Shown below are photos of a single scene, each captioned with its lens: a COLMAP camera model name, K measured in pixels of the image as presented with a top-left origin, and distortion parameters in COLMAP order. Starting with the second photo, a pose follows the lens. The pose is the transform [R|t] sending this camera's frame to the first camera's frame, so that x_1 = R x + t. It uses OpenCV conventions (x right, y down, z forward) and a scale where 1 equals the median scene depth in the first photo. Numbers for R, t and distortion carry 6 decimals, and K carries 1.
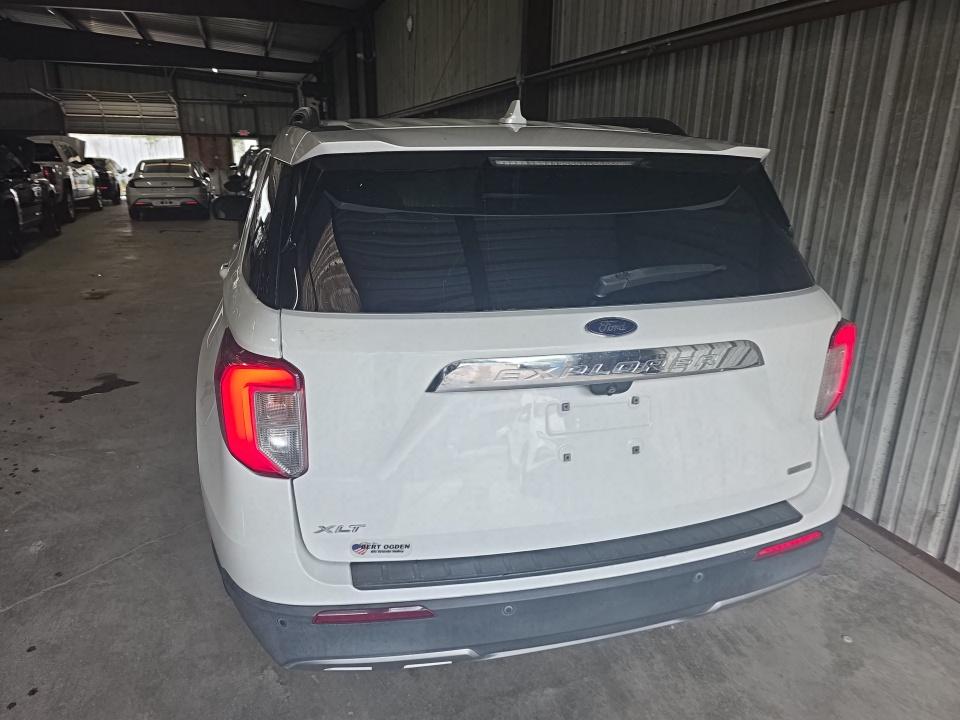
lens RADIAL K [[656.0, 0, 480.0], [0, 656.0, 360.0], [0, 0, 1]] dist [0.000395, -0.002870]
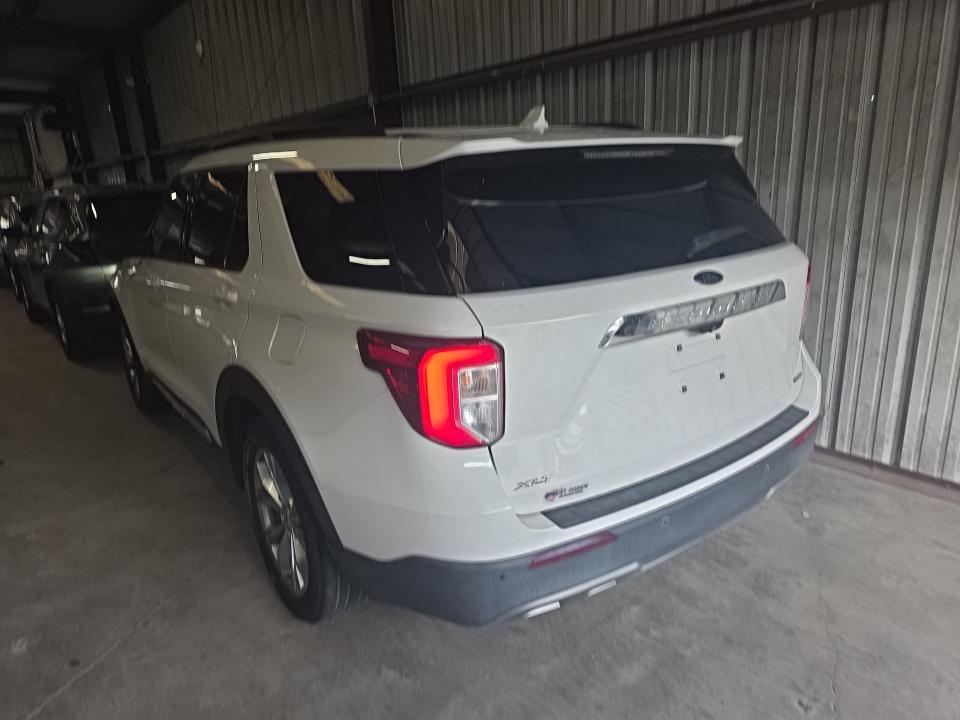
lens RADIAL K [[639.9, 0, 506.7], [0, 639.9, 370.7], [0, 0, 1]] dist [0.007808, 0.002292]
pose [[0.928657, -0.156939, 0.336106, -0.414477], [0.161288, 0.986791, 0.015127, 0.031061], [-0.334041, 0.040162, 0.941703, -0.017119]]
